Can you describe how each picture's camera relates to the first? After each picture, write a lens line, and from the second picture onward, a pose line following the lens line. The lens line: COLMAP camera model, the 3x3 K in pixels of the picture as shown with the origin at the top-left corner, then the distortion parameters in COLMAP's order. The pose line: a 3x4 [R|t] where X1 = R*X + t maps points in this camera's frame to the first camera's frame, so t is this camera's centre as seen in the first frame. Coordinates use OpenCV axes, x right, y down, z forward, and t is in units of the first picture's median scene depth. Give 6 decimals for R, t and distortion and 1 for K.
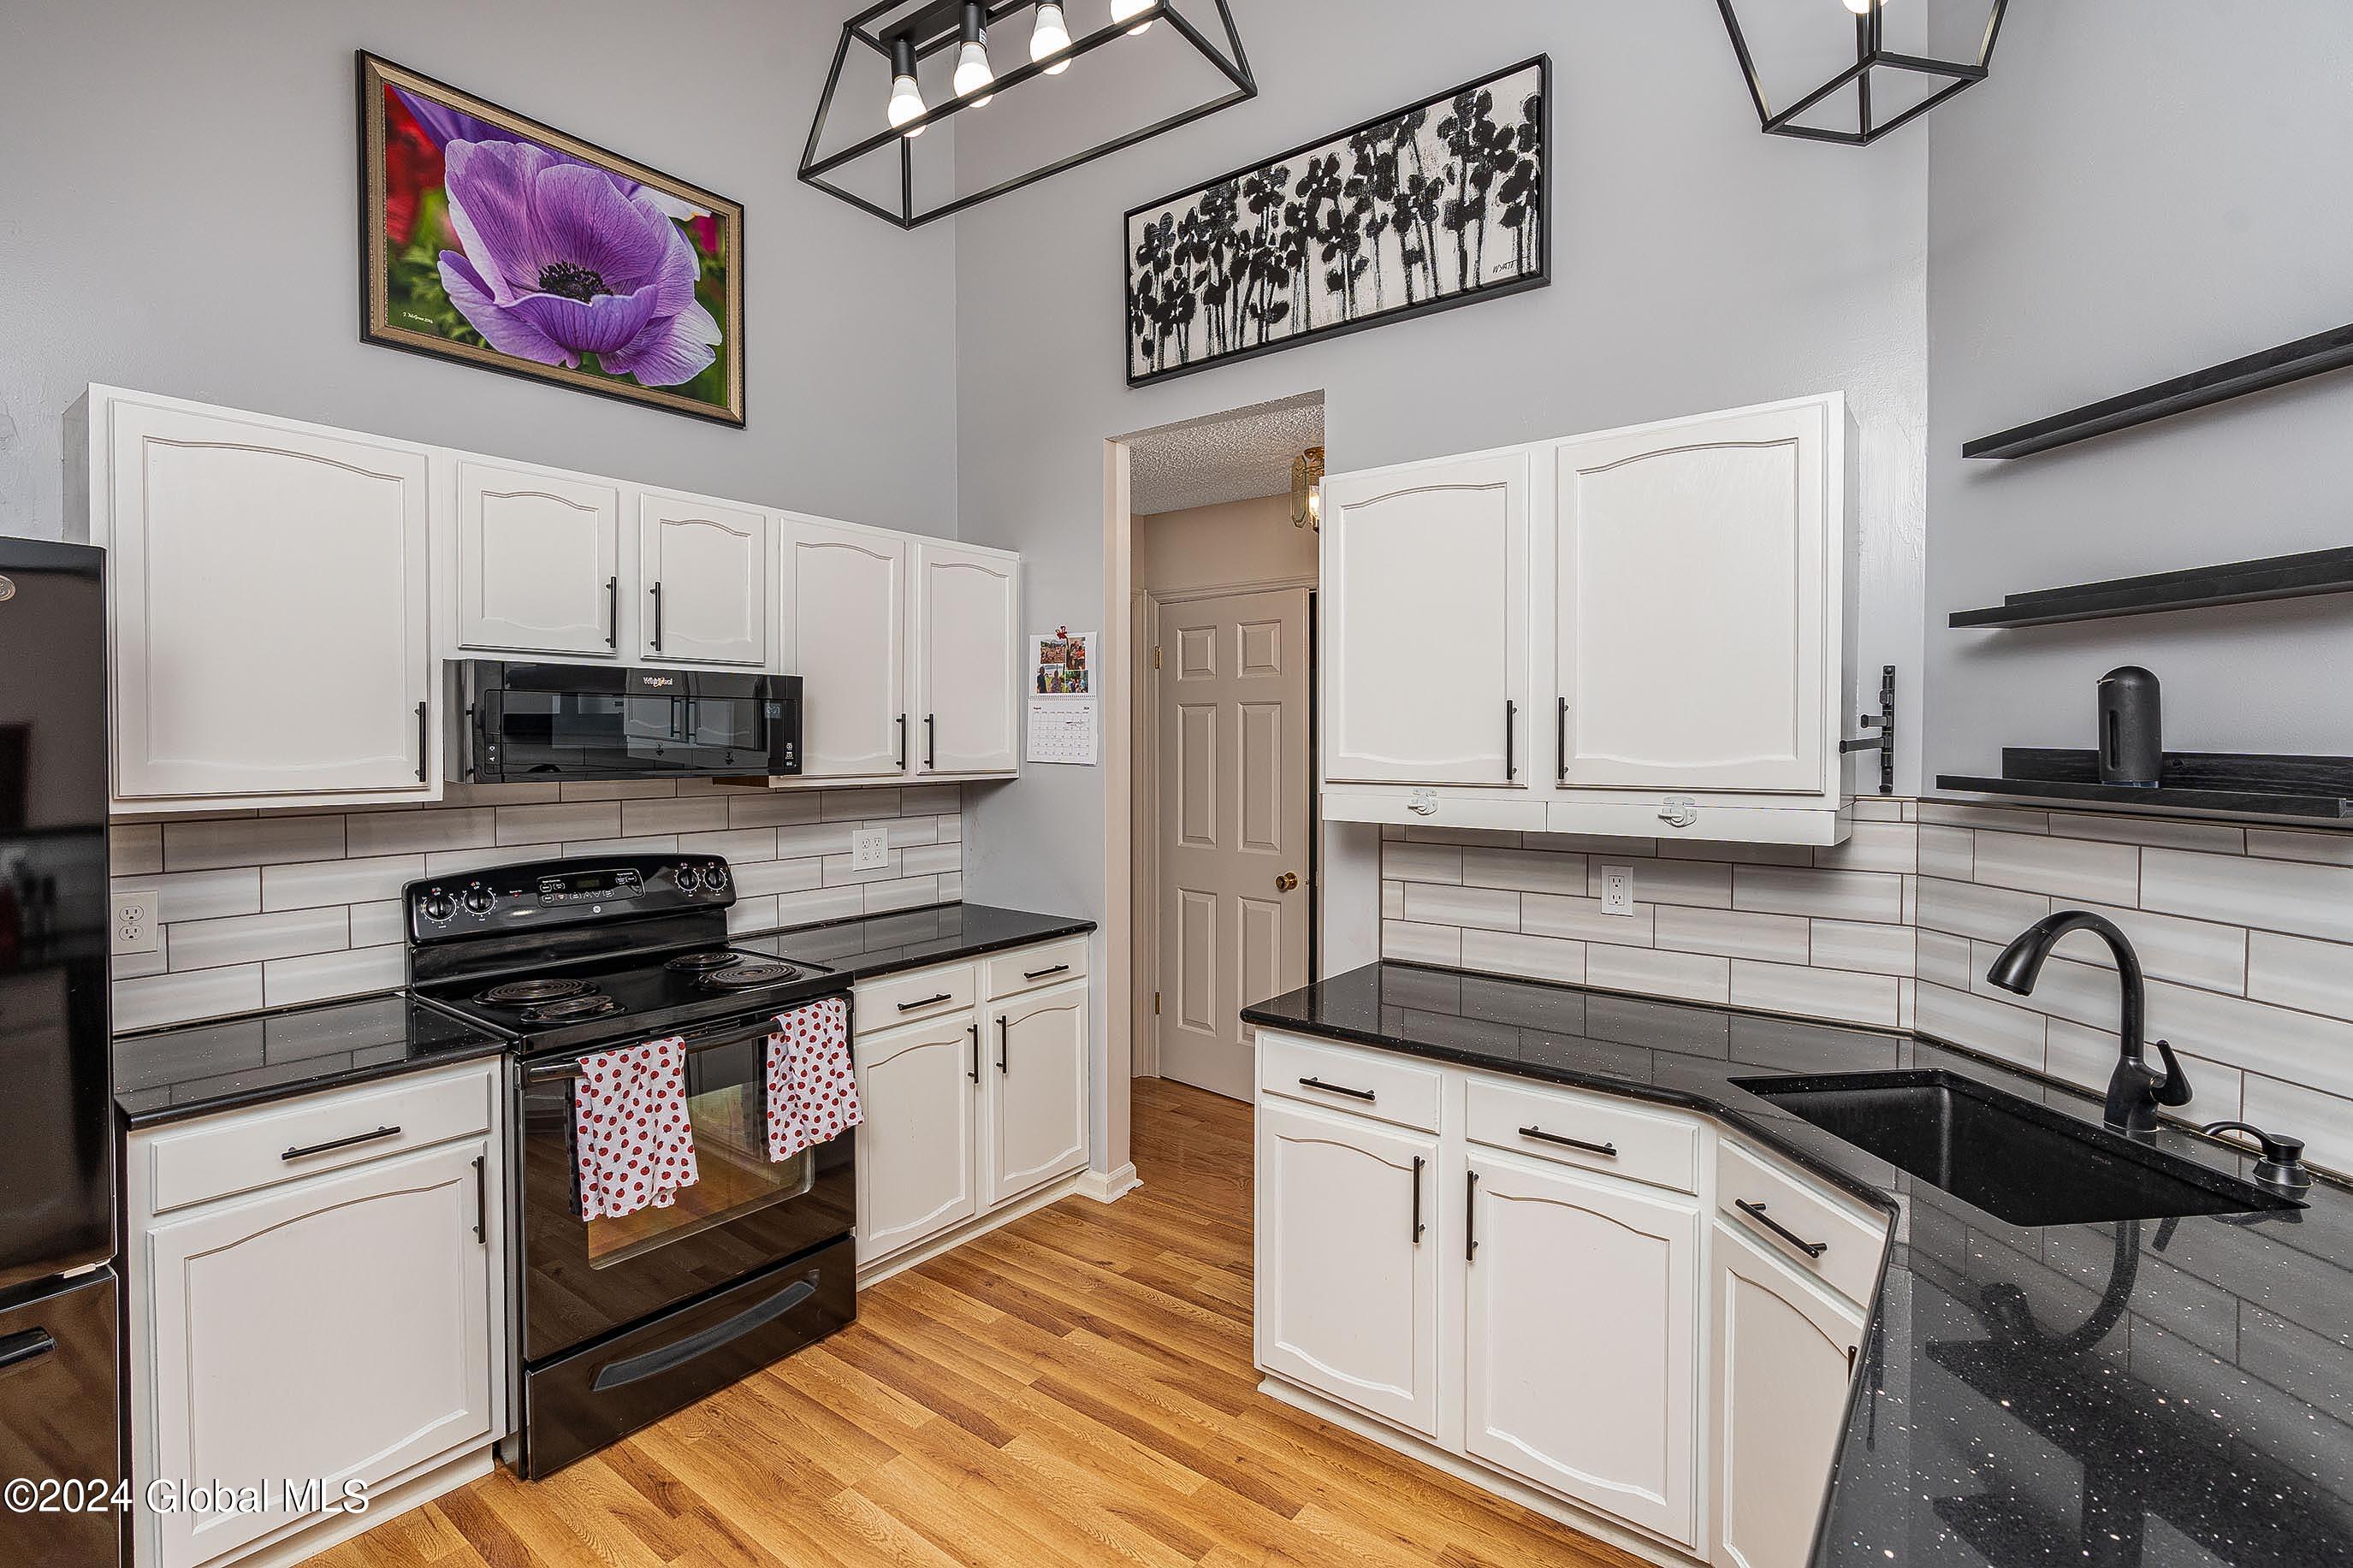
lens RADIAL K [[1095.9, 0, 1232.1], [0, 1095.9, 755.1], [0, 0, 1]] dist [-0.017372, 0.007194]
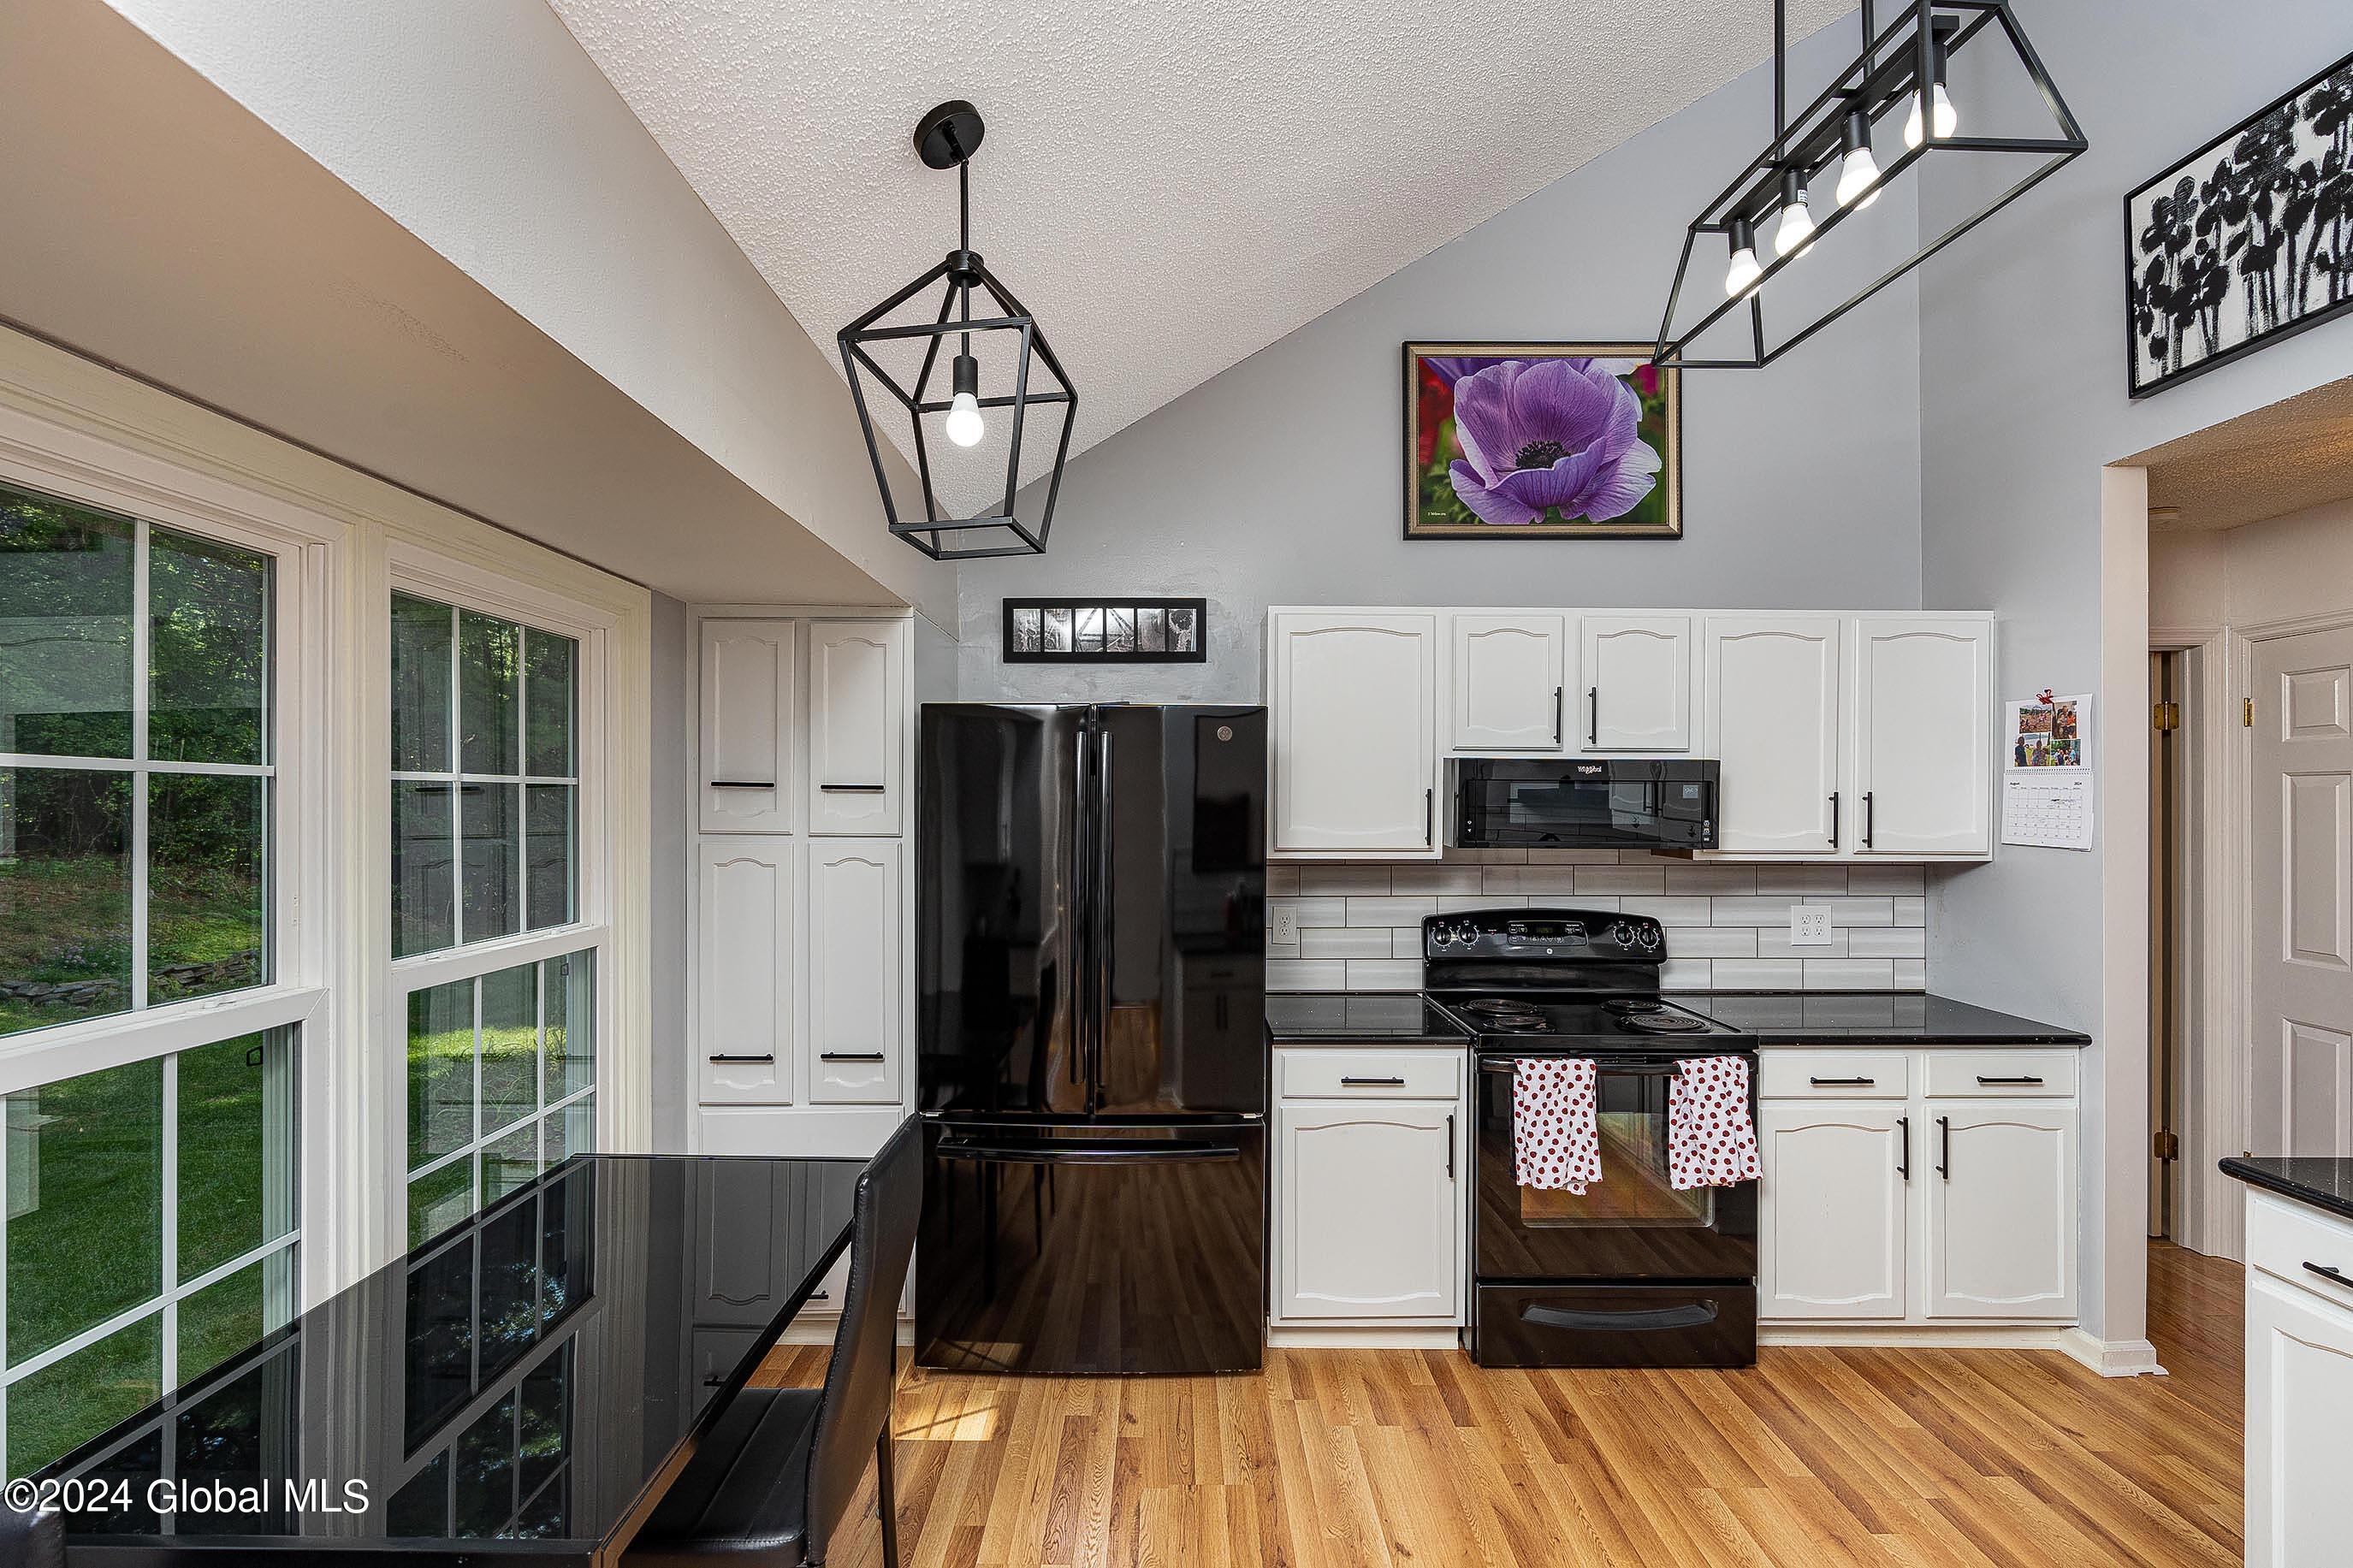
lens RADIAL K [[1052.6, 0, 1135.8], [0, 1052.6, 776.5], [0, 0, 1]] dist [-0.008936, 0.000249]
pose [[0.571837, -0.019931, -0.820125, 0.137762], [-0.016720, 0.999214, -0.035941, -0.007752], [0.820197, 0.034265, 0.571055, -0.085496]]
